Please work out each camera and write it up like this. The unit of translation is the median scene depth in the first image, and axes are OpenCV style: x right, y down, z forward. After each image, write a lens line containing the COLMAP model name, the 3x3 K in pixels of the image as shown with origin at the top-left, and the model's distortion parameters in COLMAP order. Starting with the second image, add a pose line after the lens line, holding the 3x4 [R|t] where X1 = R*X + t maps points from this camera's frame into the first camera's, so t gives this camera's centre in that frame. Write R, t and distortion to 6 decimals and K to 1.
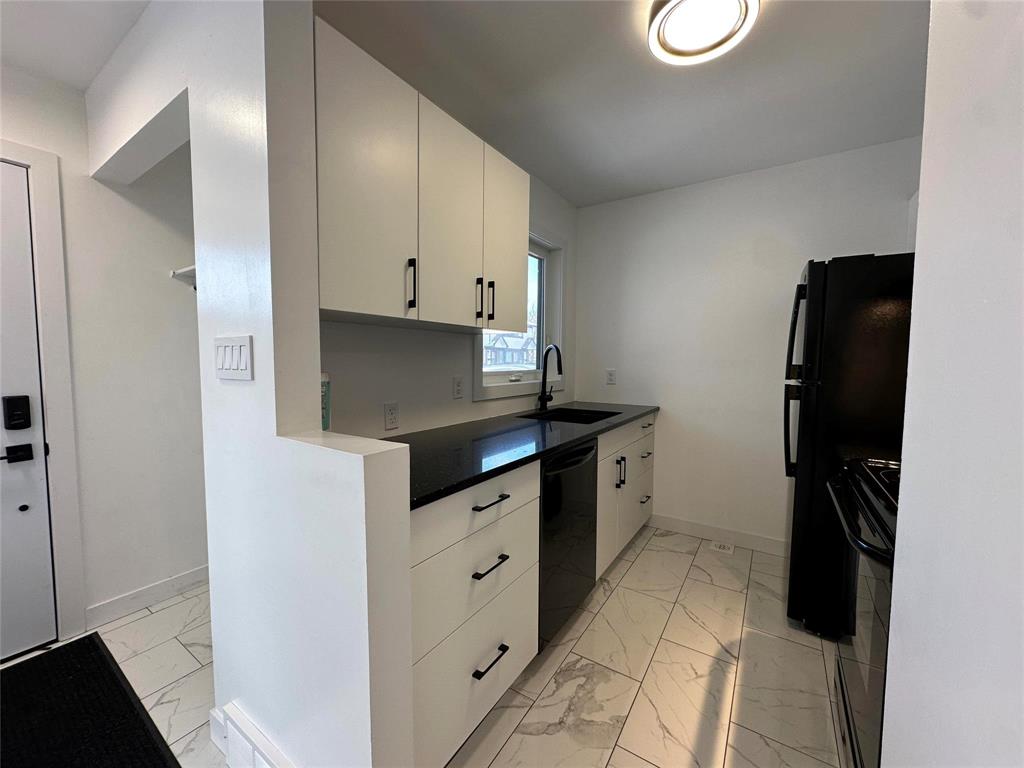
lens RADIAL K [[407.4, 0, 511.9], [0, 407.4, 387.2], [0, 0, 1]] dist [0.002358, 0.000016]
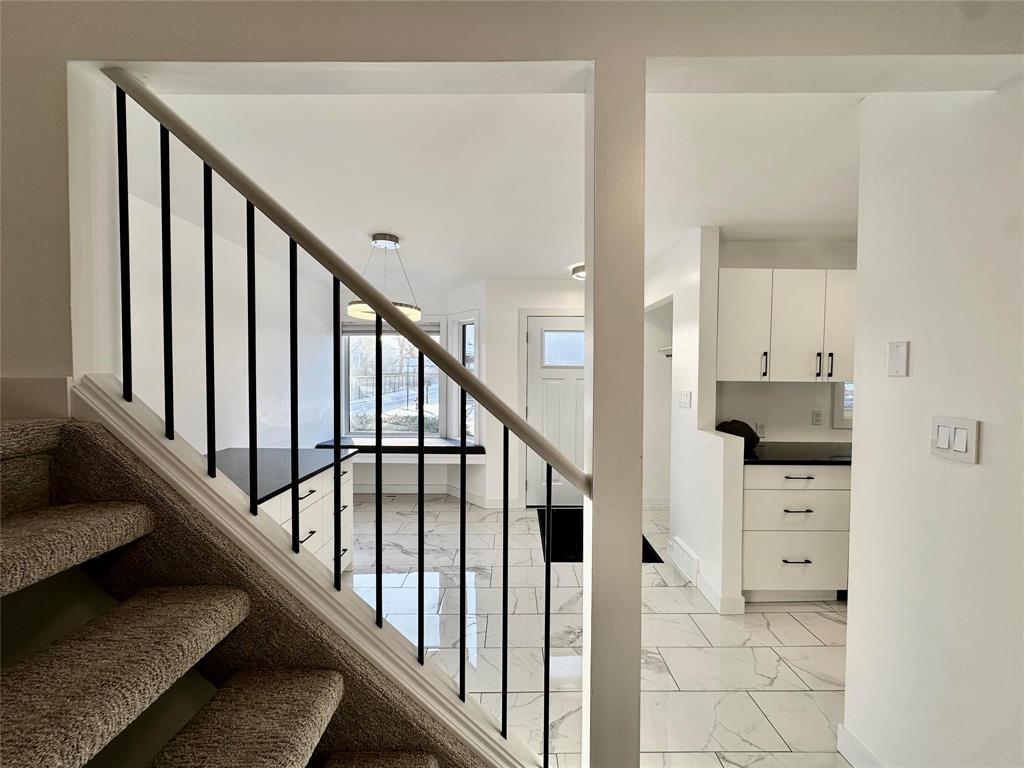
lens RADIAL K [[407.4, 0, 515.2], [0, 407.4, 383.7], [0, 0, 1]] dist [0.002358, 0.000016]
pose [[0.529629, 0.008252, -0.848189, 0.783748], [-0.049890, 0.998525, -0.021438, -0.050409], [0.846761, 0.053671, 0.529260, -1.071714]]
